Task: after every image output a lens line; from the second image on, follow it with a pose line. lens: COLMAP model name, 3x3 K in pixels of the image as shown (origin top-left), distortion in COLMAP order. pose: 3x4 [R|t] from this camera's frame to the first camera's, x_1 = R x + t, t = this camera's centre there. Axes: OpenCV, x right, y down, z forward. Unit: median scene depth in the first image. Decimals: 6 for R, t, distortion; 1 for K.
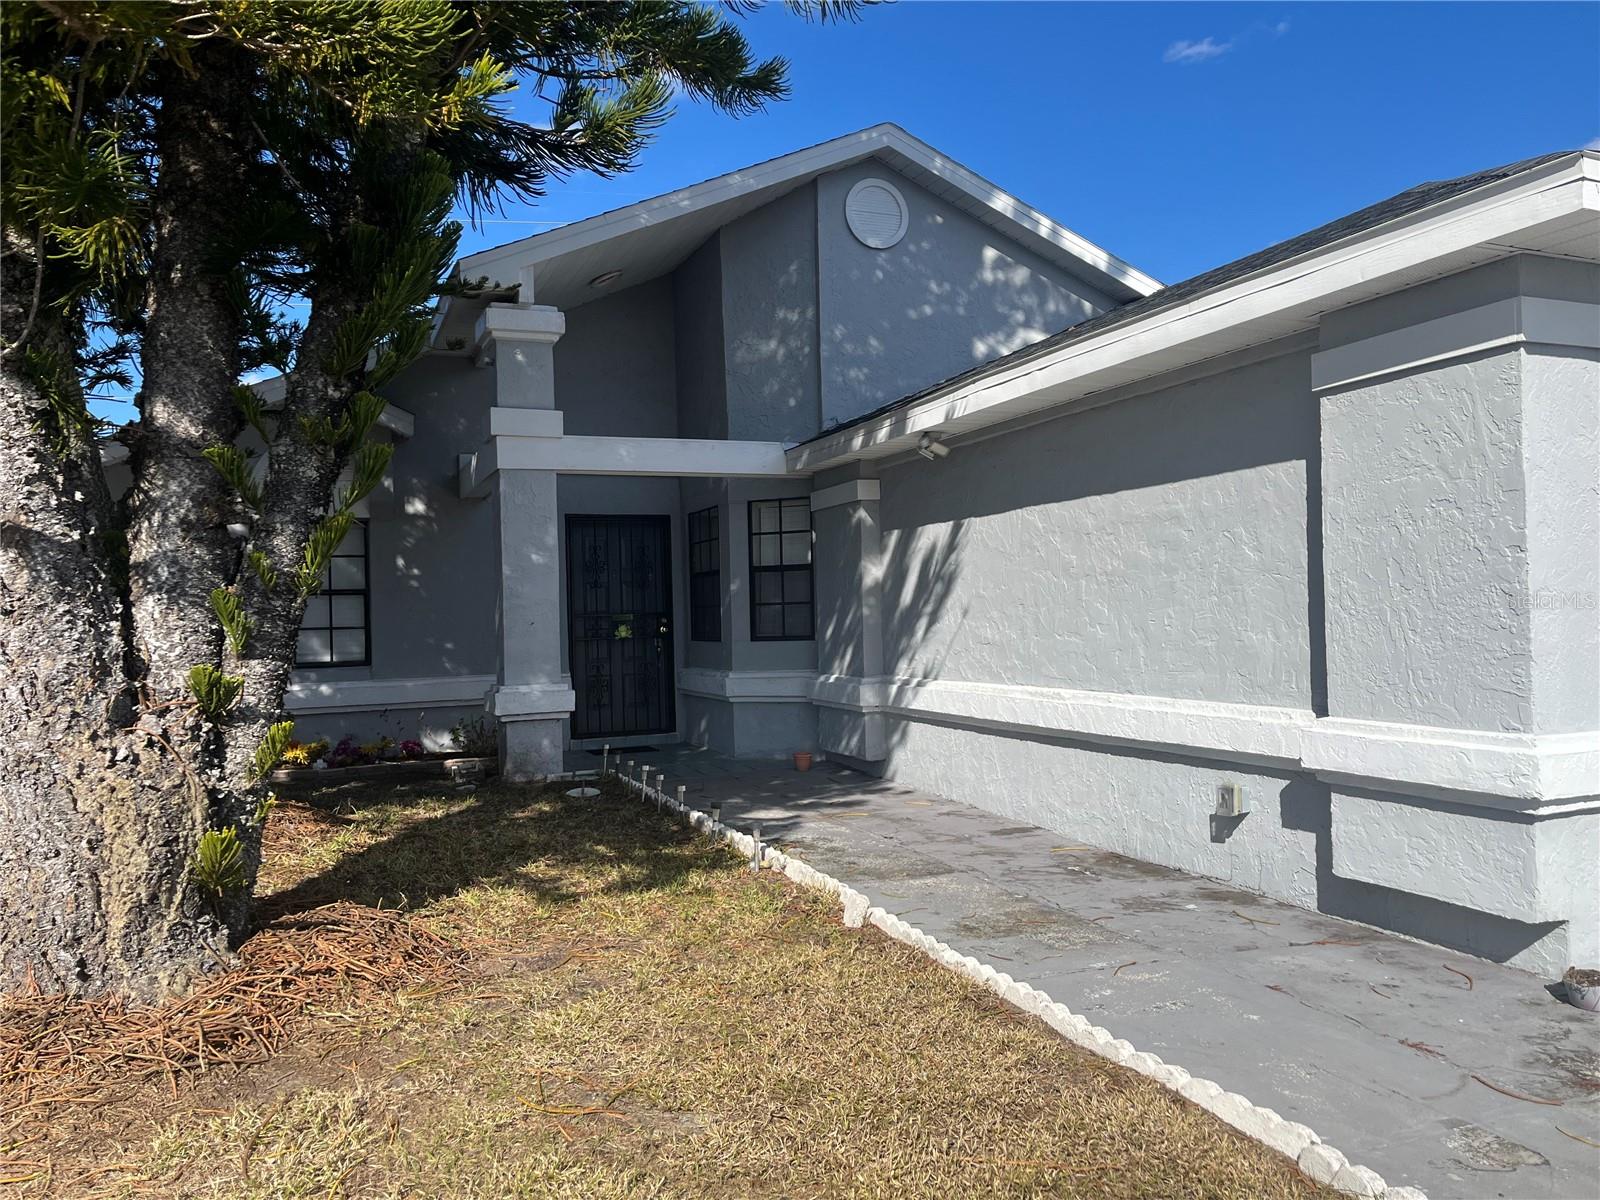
lens RADIAL K [[1215.1, 0, 809.5], [0, 1215.1, 603.2], [0, 0, 1]] dist [0.069576, -0.084844]
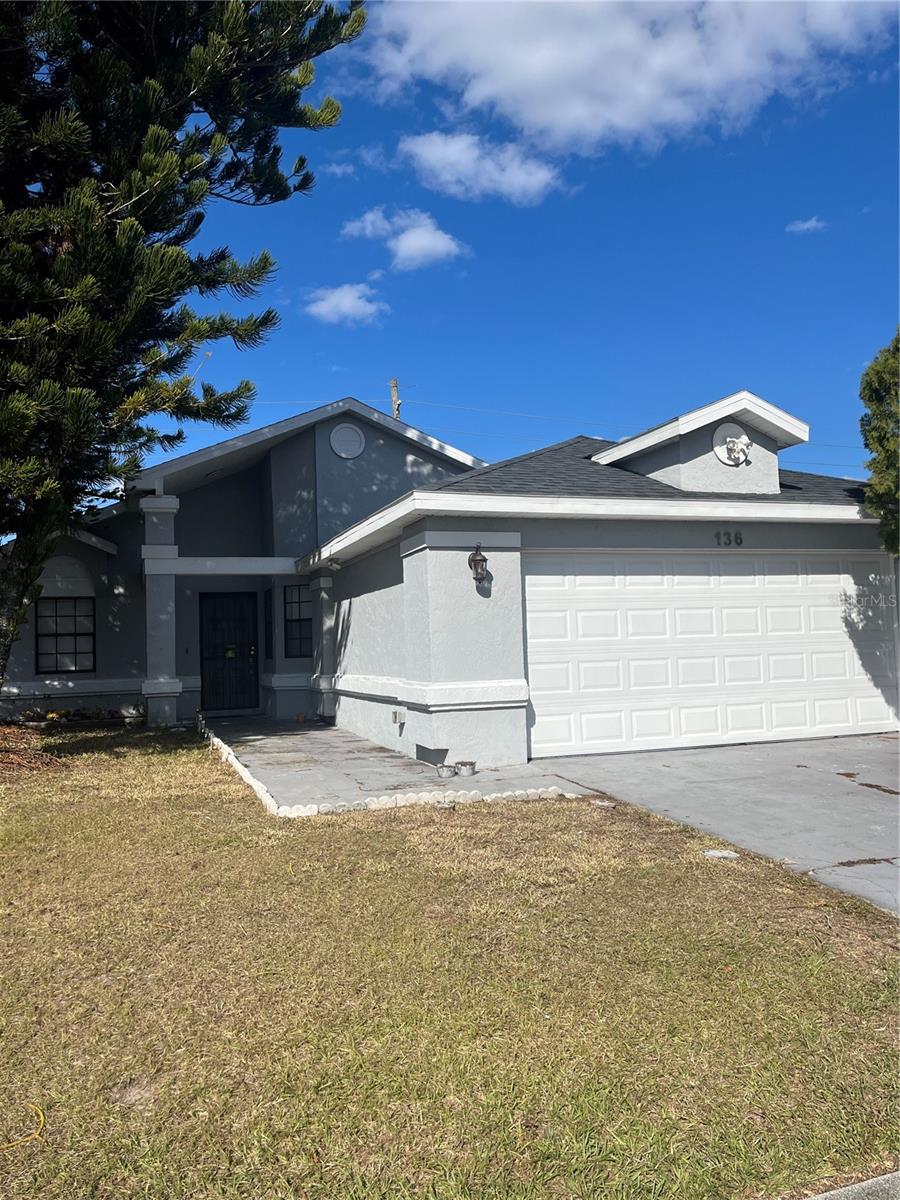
lens RADIAL K [[916.0, 0, 448.9], [0, 916.0, 605.9], [0, 0, 1]] dist [0.102434, -0.135366]
pose [[0.998014, -0.007832, -0.062501, 0.339662], [0.005604, 0.999345, -0.035747, 0.001676], [0.062740, 0.035325, 0.997405, -0.504660]]
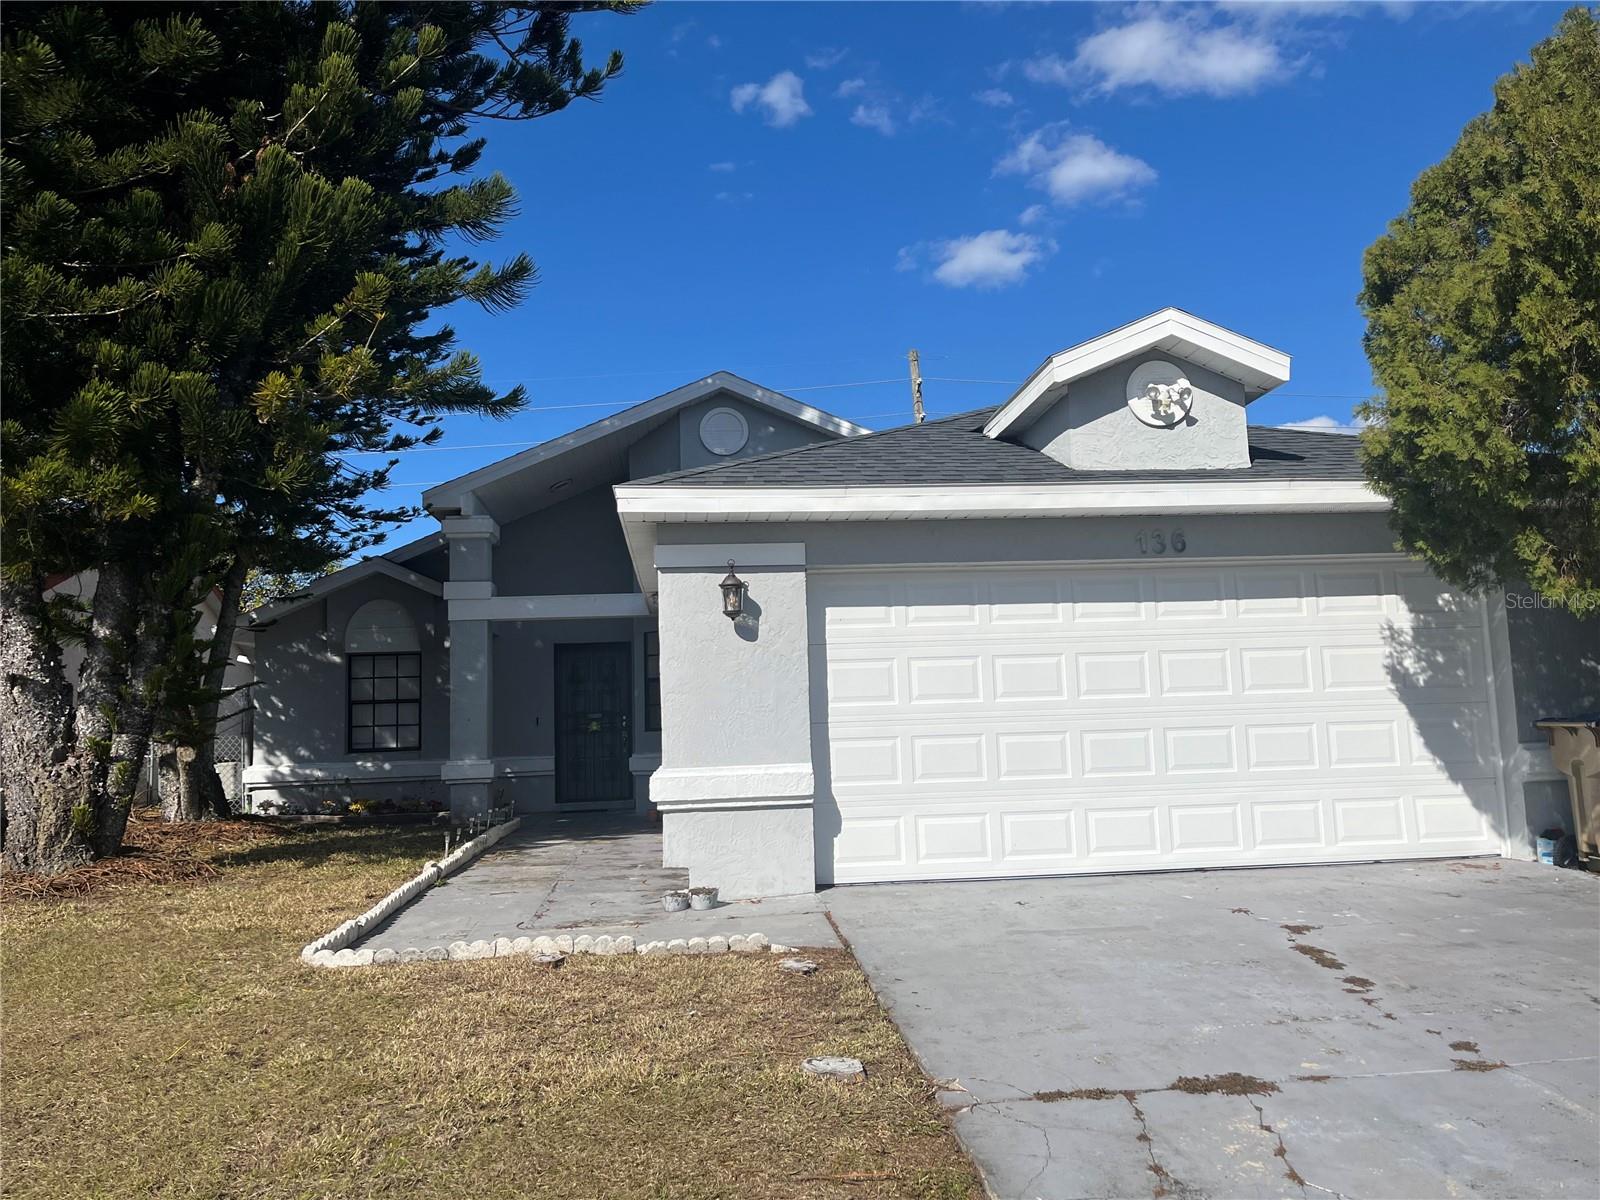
lens RADIAL K [[1221.3, 0, 805.1], [0, 1221.3, 609.7], [0, 0, 1]] dist [0.102434, -0.135366]
pose [[0.955121, -0.033463, -0.294320, 0.615602], [0.010143, 0.996710, -0.080407, 0.006535], [0.296043, 0.073814, 0.952318, -0.349932]]
